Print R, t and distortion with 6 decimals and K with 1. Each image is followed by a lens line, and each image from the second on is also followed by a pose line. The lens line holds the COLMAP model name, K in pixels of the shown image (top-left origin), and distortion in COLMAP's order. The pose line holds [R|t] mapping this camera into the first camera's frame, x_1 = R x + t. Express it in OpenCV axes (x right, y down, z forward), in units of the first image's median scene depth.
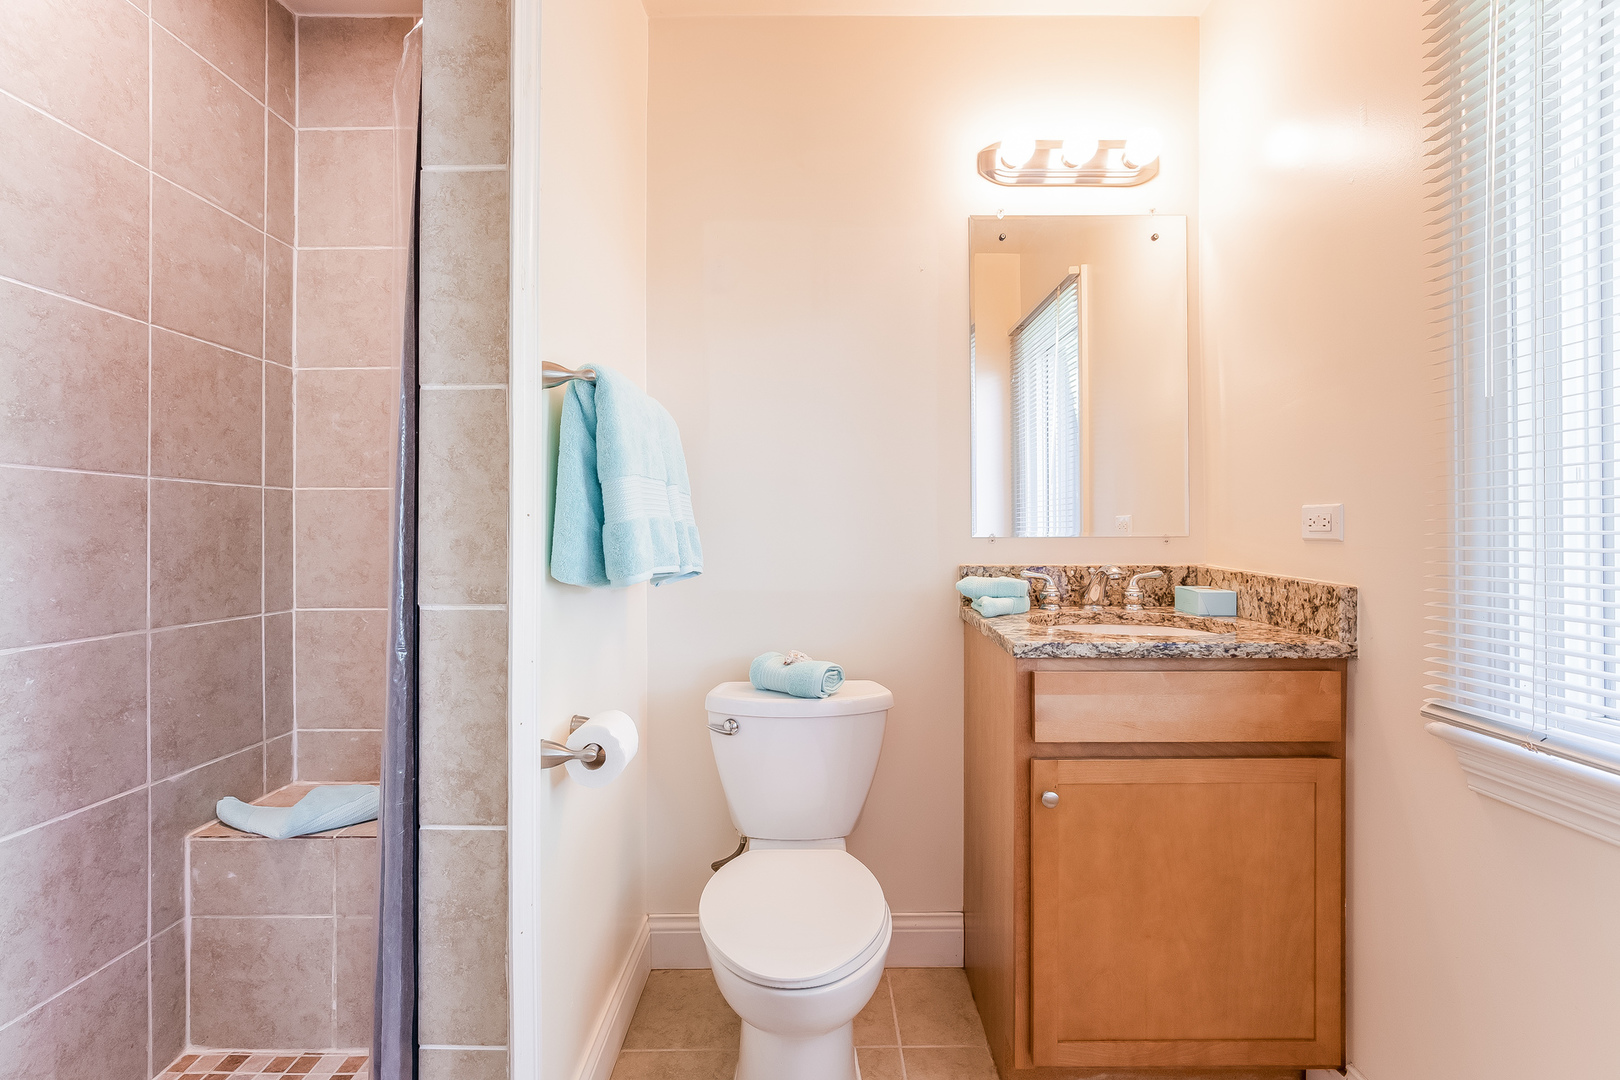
lens RADIAL K [[766.2, 0, 812.4], [0, 766.2, 535.6], [0, 0, 1]] dist [-0.004891, 0.004202]
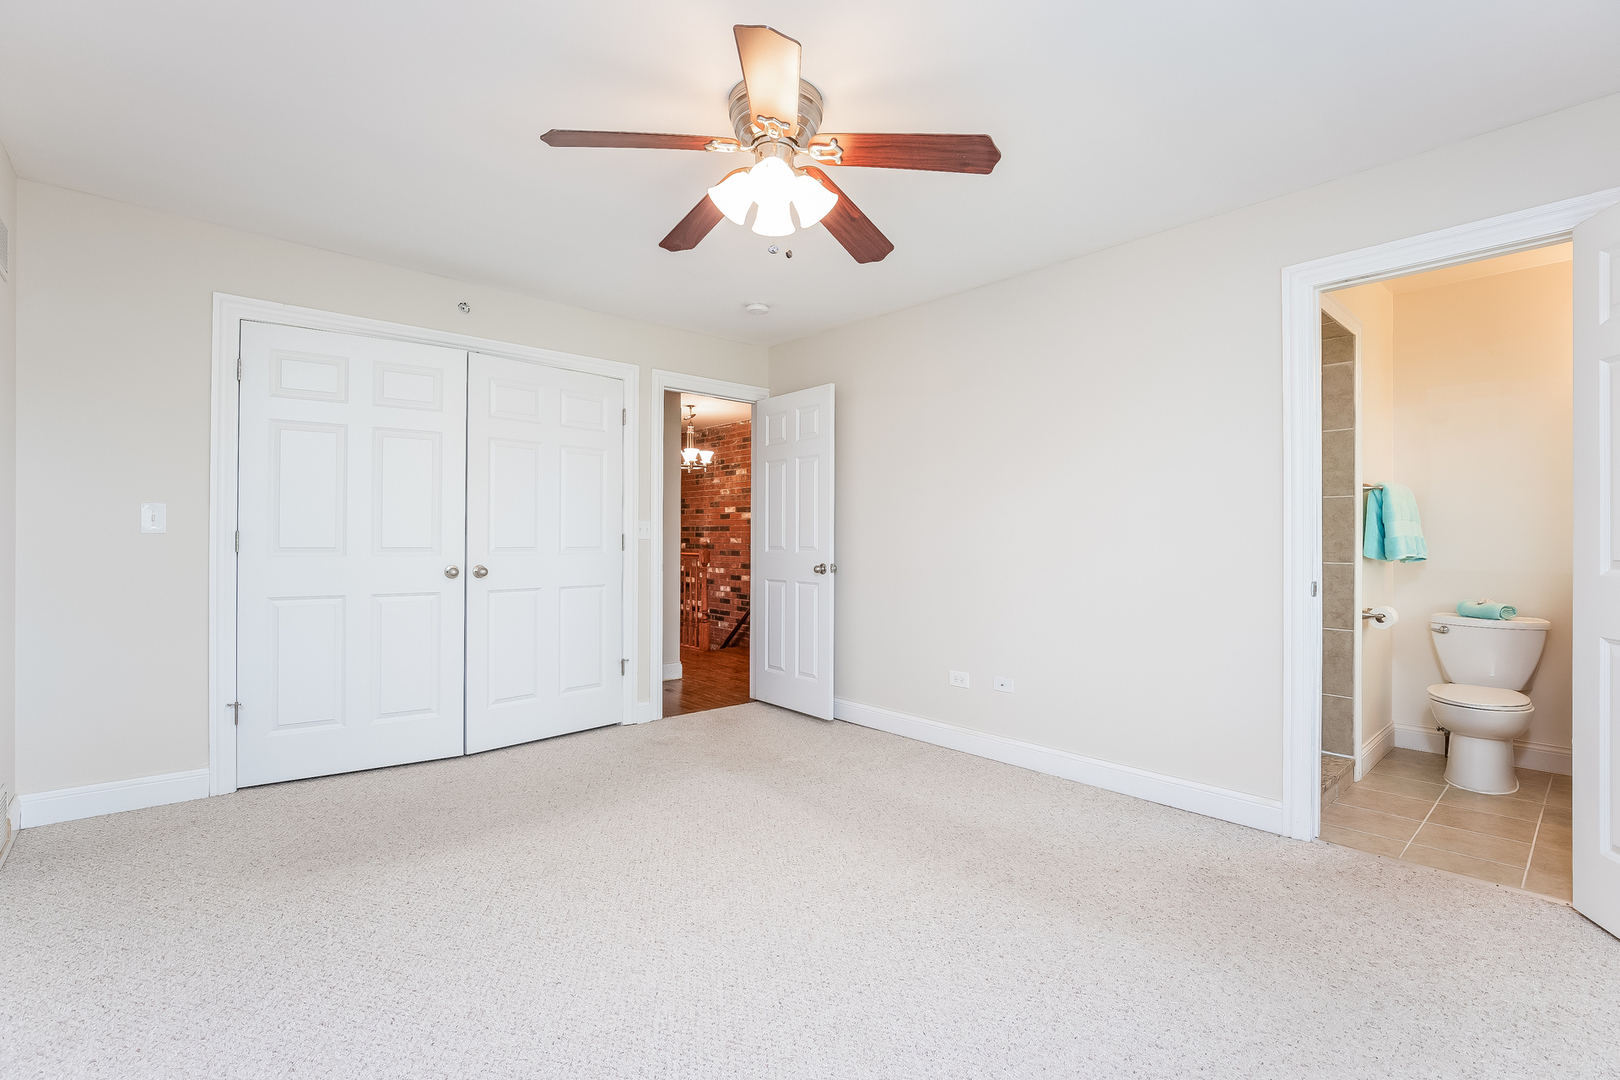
lens RADIAL K [[766.2, 0, 825.4], [0, 766.2, 529.8], [0, 0, 1]] dist [-0.004891, 0.004202]
pose [[0.691934, 0.004025, -0.721949, 0.347650], [-0.003443, 0.999991, 0.002275, -0.045155], [0.721952, 0.000911, 0.691942, -2.506641]]
